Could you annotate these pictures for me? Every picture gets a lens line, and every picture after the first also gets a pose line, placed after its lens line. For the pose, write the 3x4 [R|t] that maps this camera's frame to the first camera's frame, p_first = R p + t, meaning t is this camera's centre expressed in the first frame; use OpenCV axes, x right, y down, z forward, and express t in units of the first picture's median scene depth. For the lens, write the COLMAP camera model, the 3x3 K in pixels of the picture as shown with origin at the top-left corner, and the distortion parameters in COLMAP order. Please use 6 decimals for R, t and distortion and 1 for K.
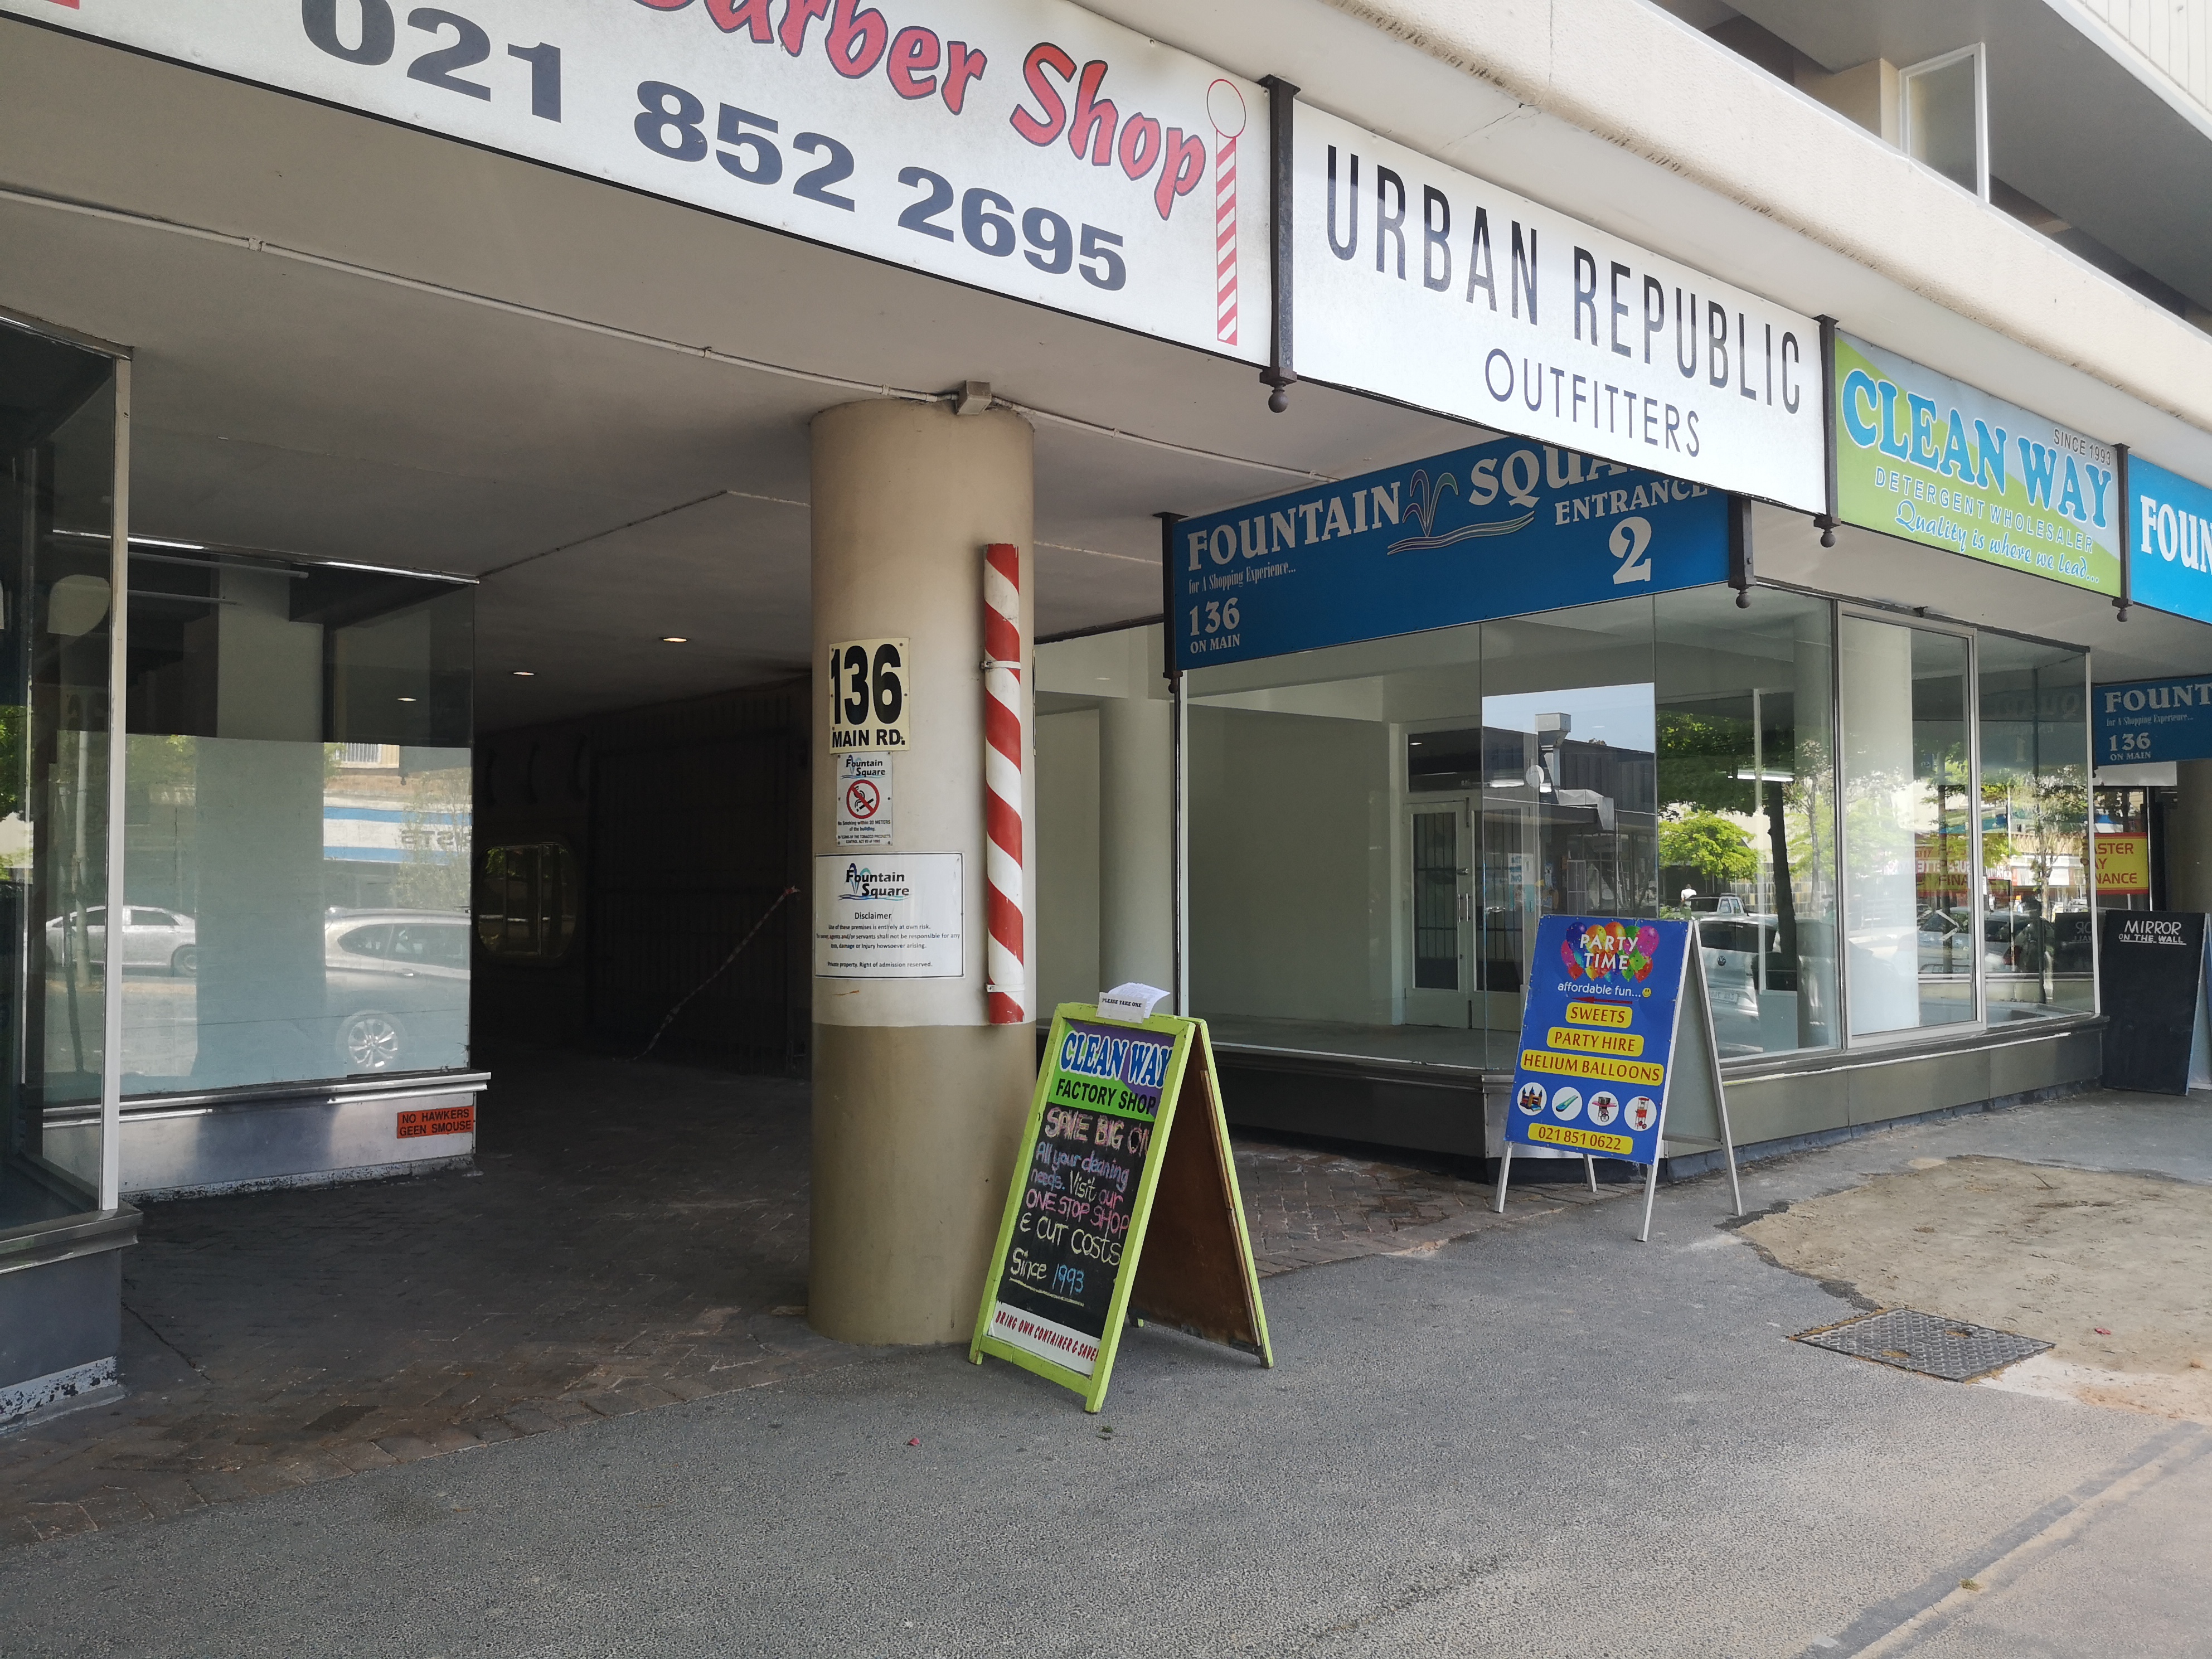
lens RADIAL K [[1714.9, 0, 1091.3], [0, 1714.9, 832.3], [0, 0, 1]] dist [0.101674, -0.126926]
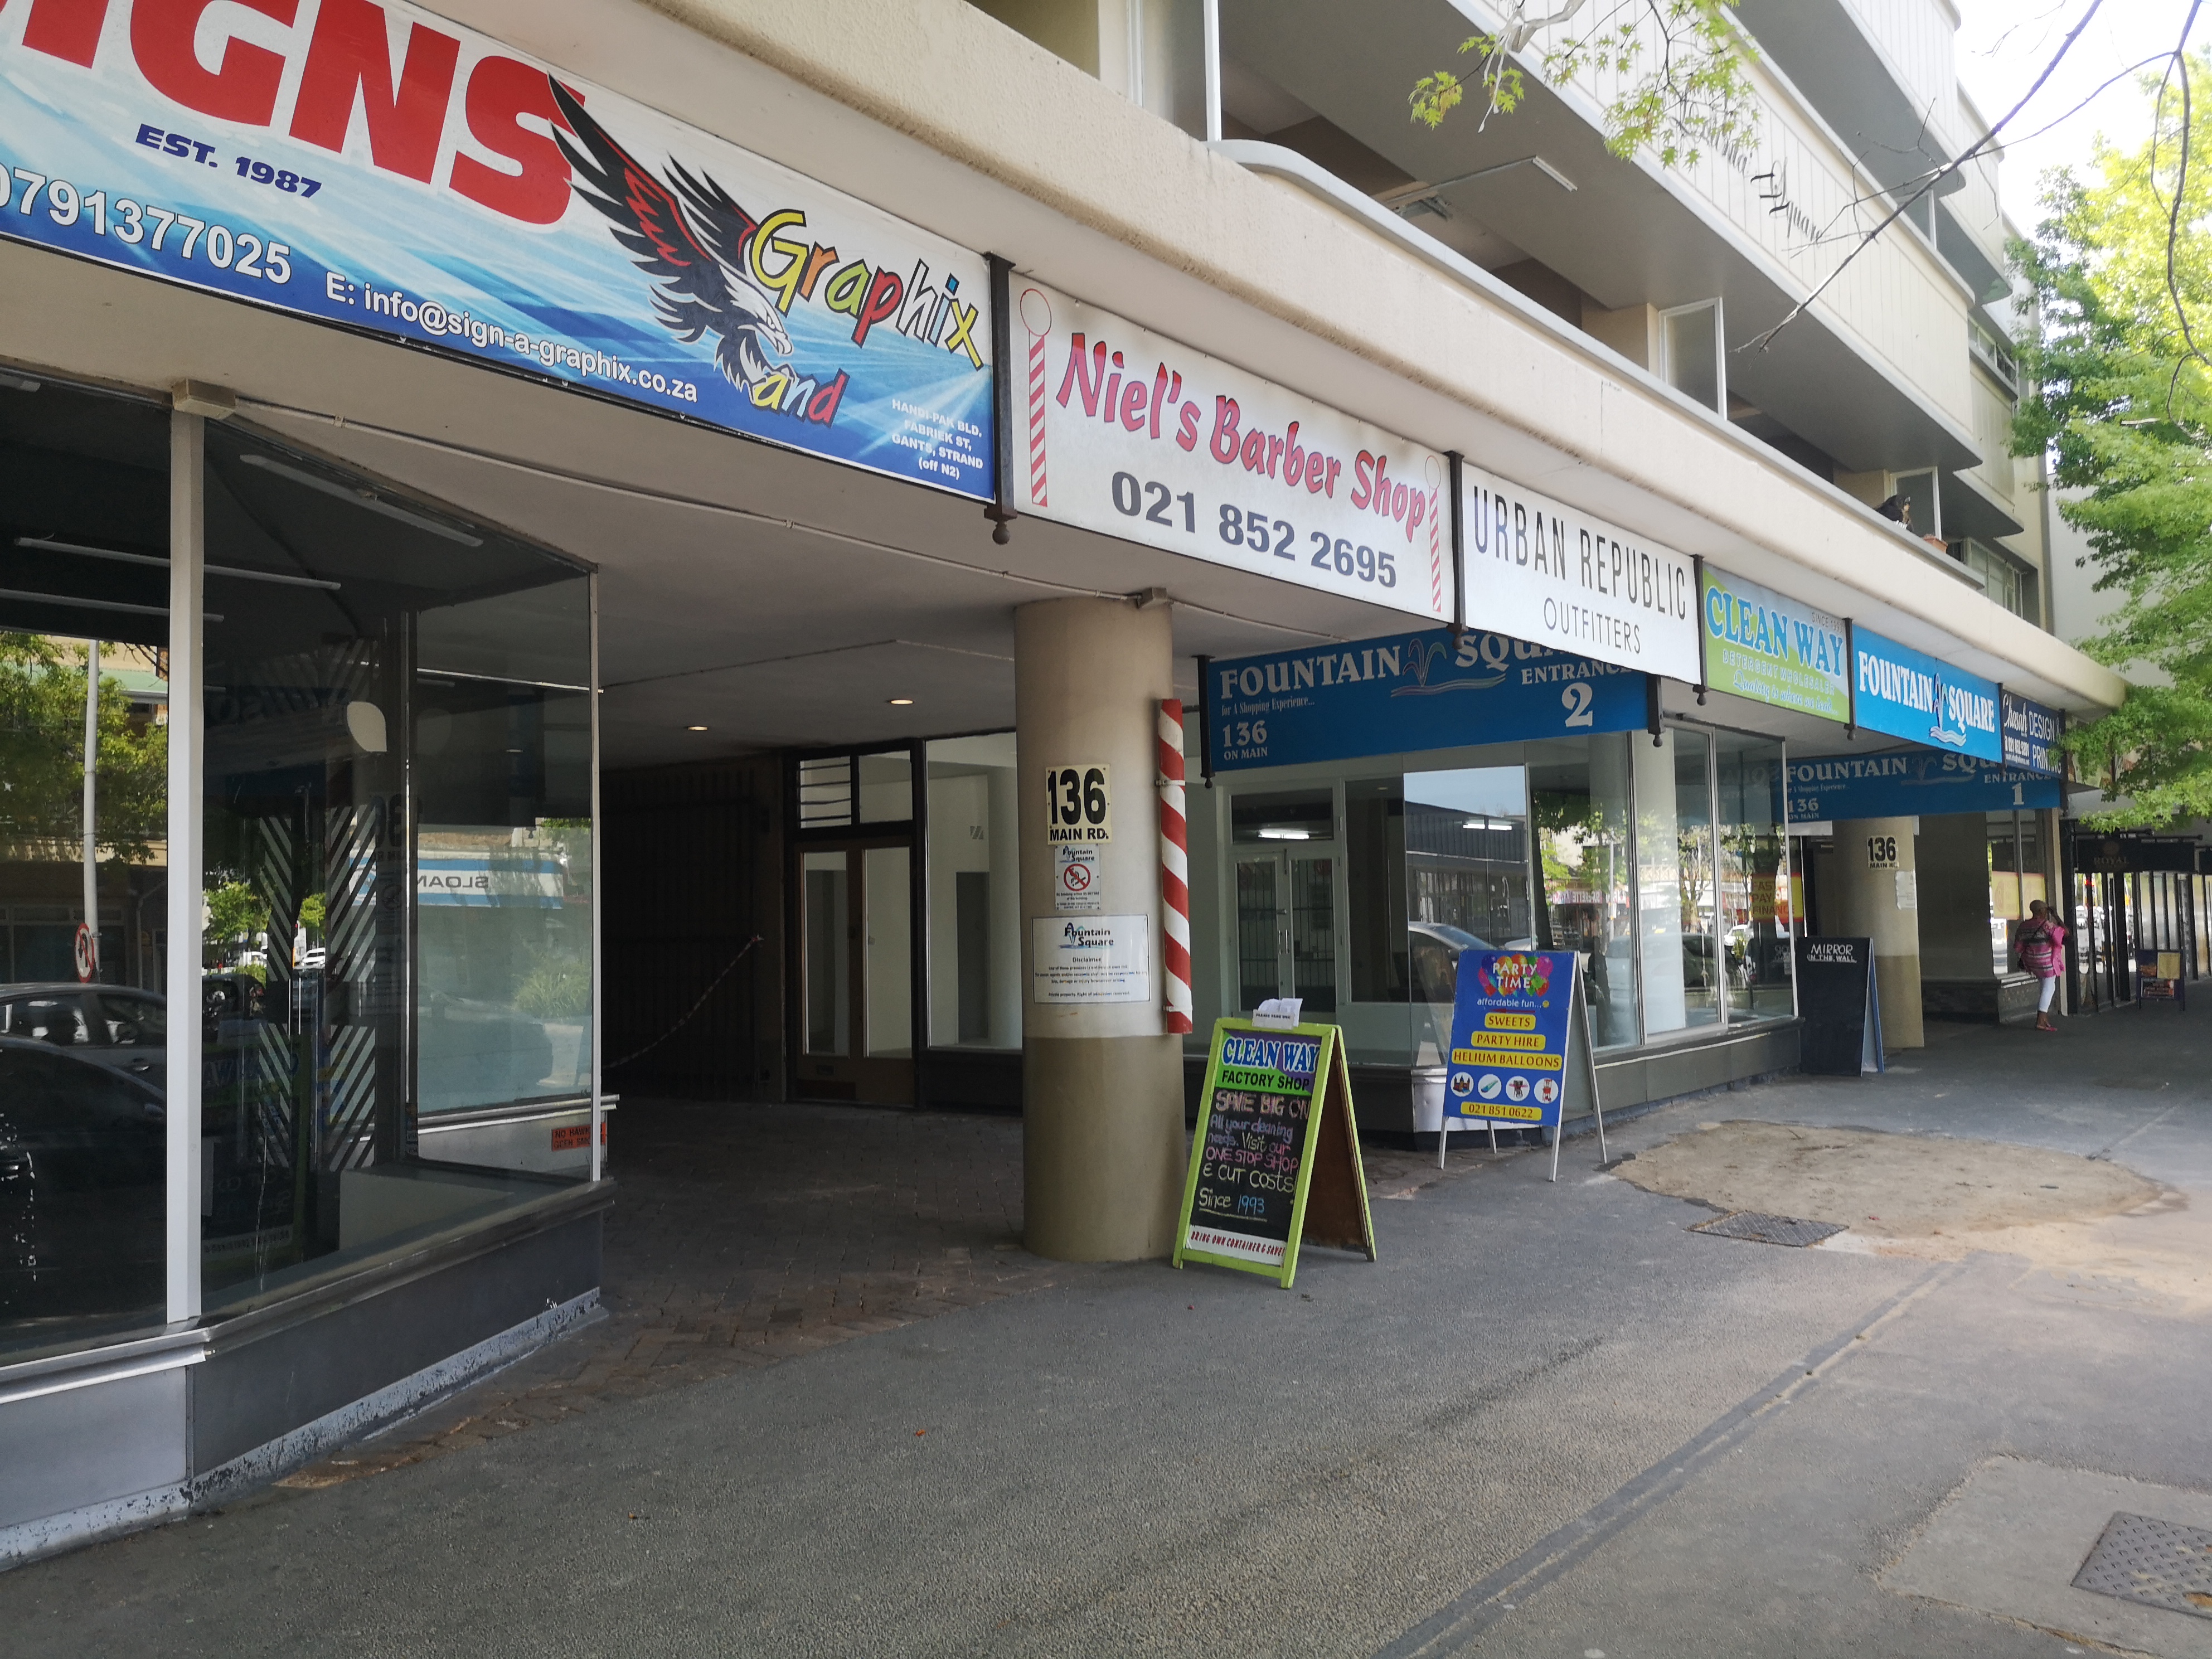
lens RADIAL K [[1714.9, 0, 1062.3], [0, 1714.9, 831.4], [0, 0, 1]] dist [0.101674, -0.126926]
pose [[0.984717, -0.006735, 0.174031, -0.390999], [0.010402, 0.999742, -0.020168, -0.028725], [-0.173850, 0.021671, 0.984534, -0.392037]]
